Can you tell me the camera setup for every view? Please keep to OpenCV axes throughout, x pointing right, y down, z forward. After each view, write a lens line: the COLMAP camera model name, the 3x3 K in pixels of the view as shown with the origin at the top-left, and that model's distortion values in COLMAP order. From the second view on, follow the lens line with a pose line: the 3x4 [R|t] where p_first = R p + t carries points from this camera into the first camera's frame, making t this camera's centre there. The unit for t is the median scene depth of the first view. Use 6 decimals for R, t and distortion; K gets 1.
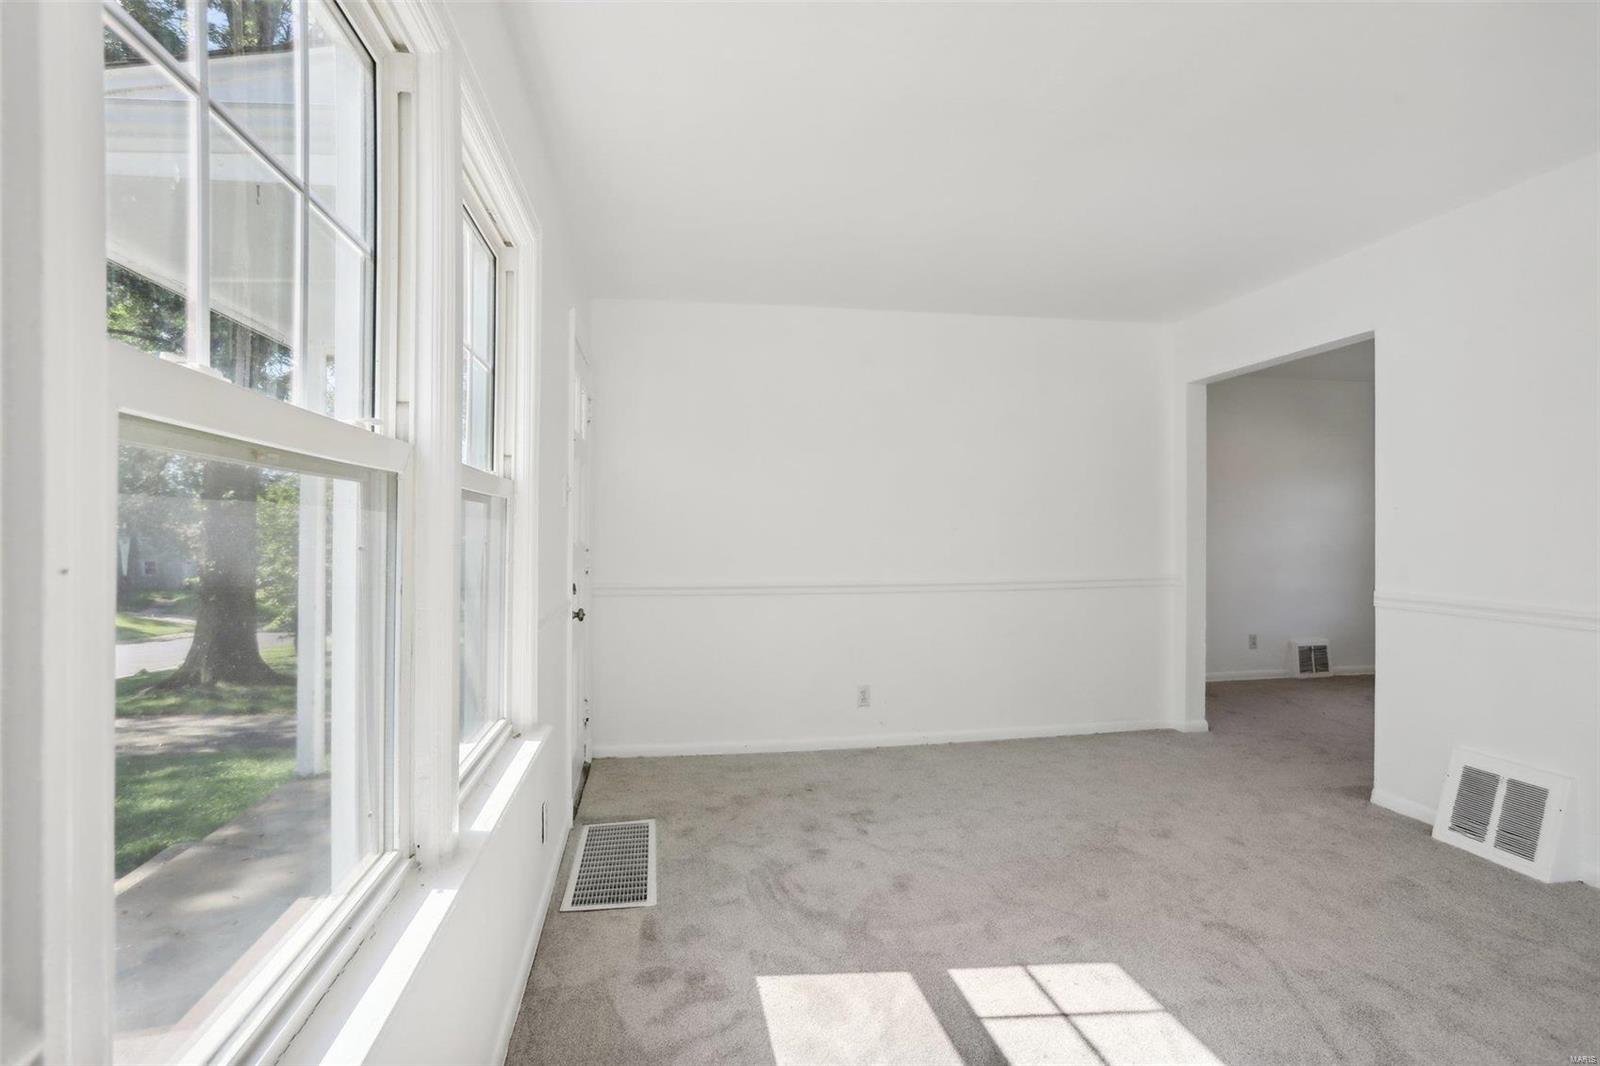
lens RADIAL K [[811.5, 0, 800.0], [0, 811.5, 533.0], [0, 0, 1]] dist [-0.011822, 0.000351]
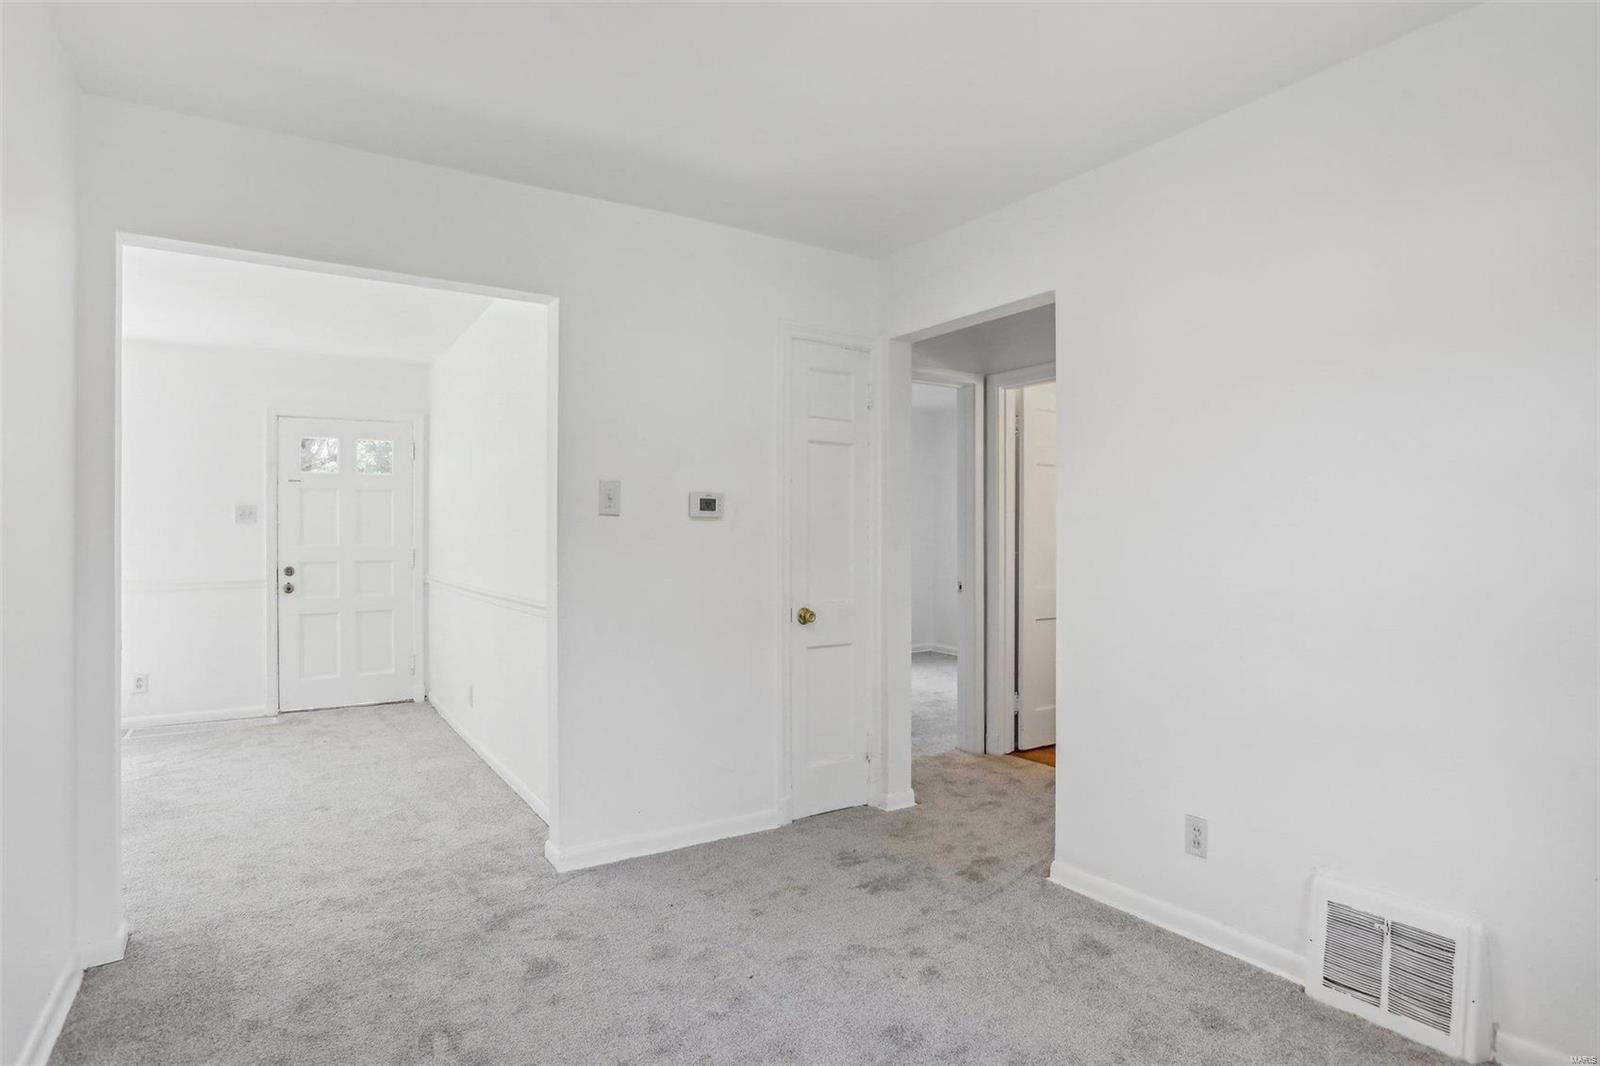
lens RADIAL K [[850.3, 0, 800.0], [0, 850.3, 533.0], [0, 0, 1]] dist [-0.083517, 0.060409]
pose [[0.373577, -0.004975, -0.927586, 2.099393], [0.006906, 0.999973, -0.002582, -0.001468], [0.927574, -0.005441, 0.373601, 1.685892]]
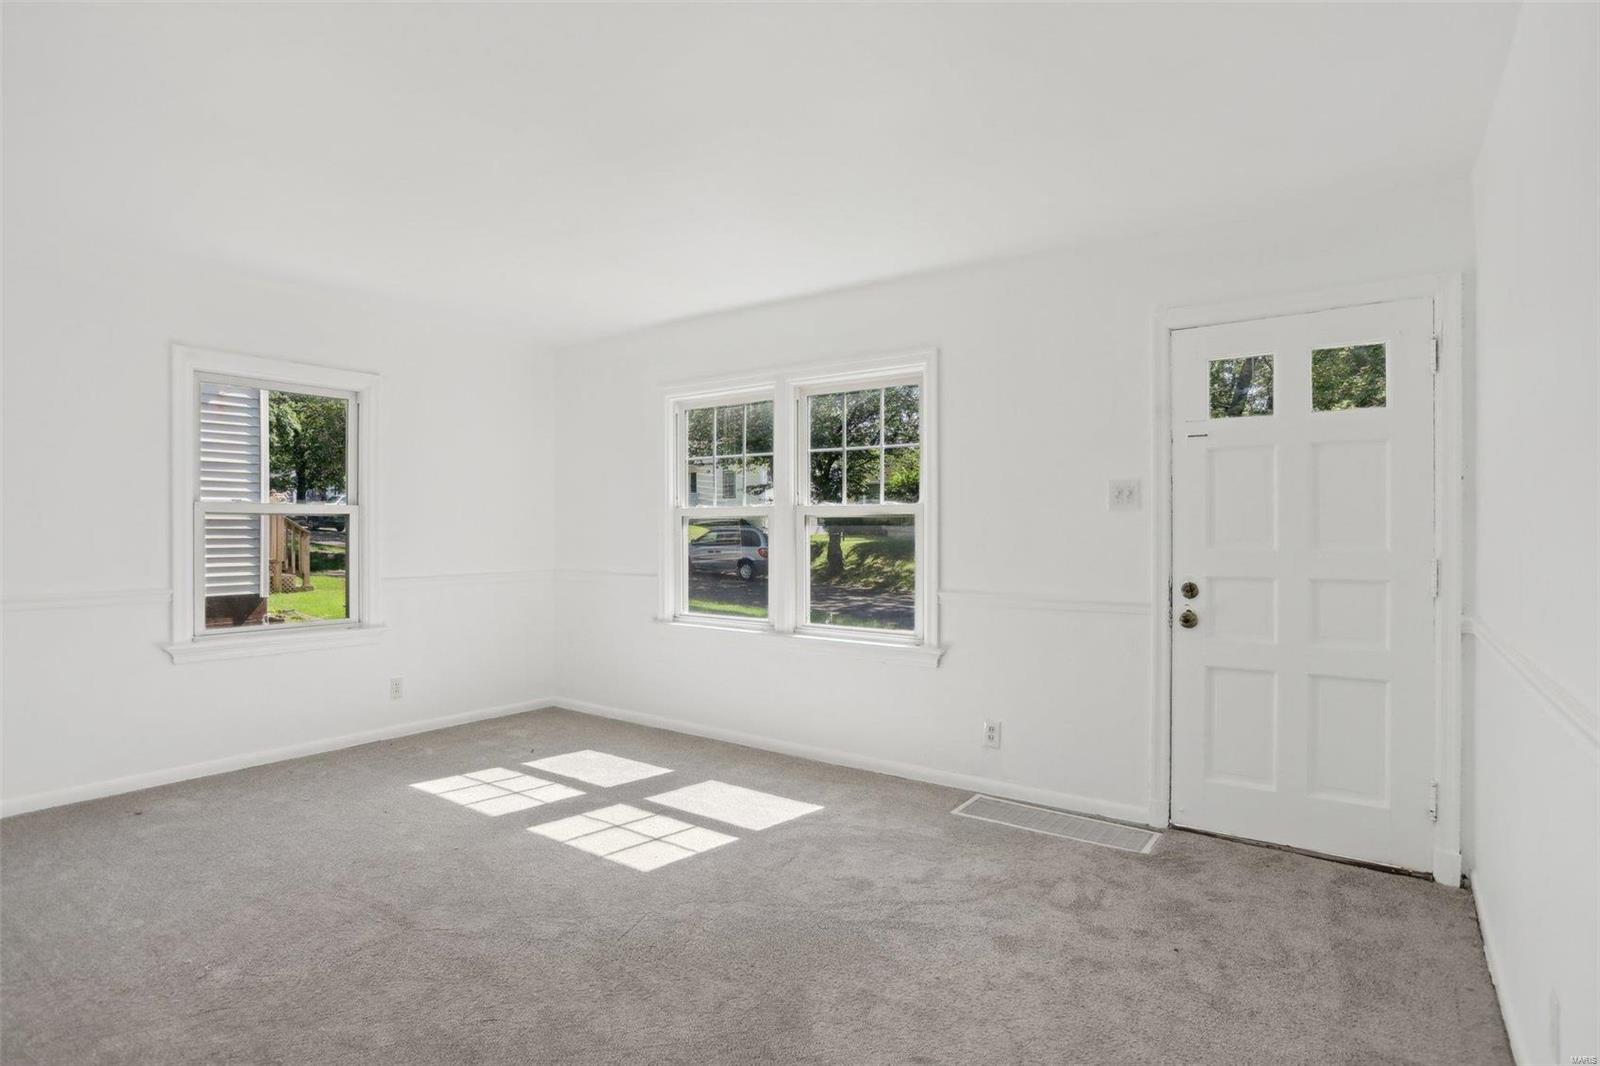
lens RADIAL K [[827.6, 0, 773.0], [0, 827.6, 524.3], [0, 0, 1]] dist [-0.061781, 0.028381]
pose [[-0.737333, -0.007679, -0.675486, 0.931128], [-0.000158, 0.999937, -0.011196, -0.003126], [0.675530, -0.008148, -0.737288, 1.747092]]
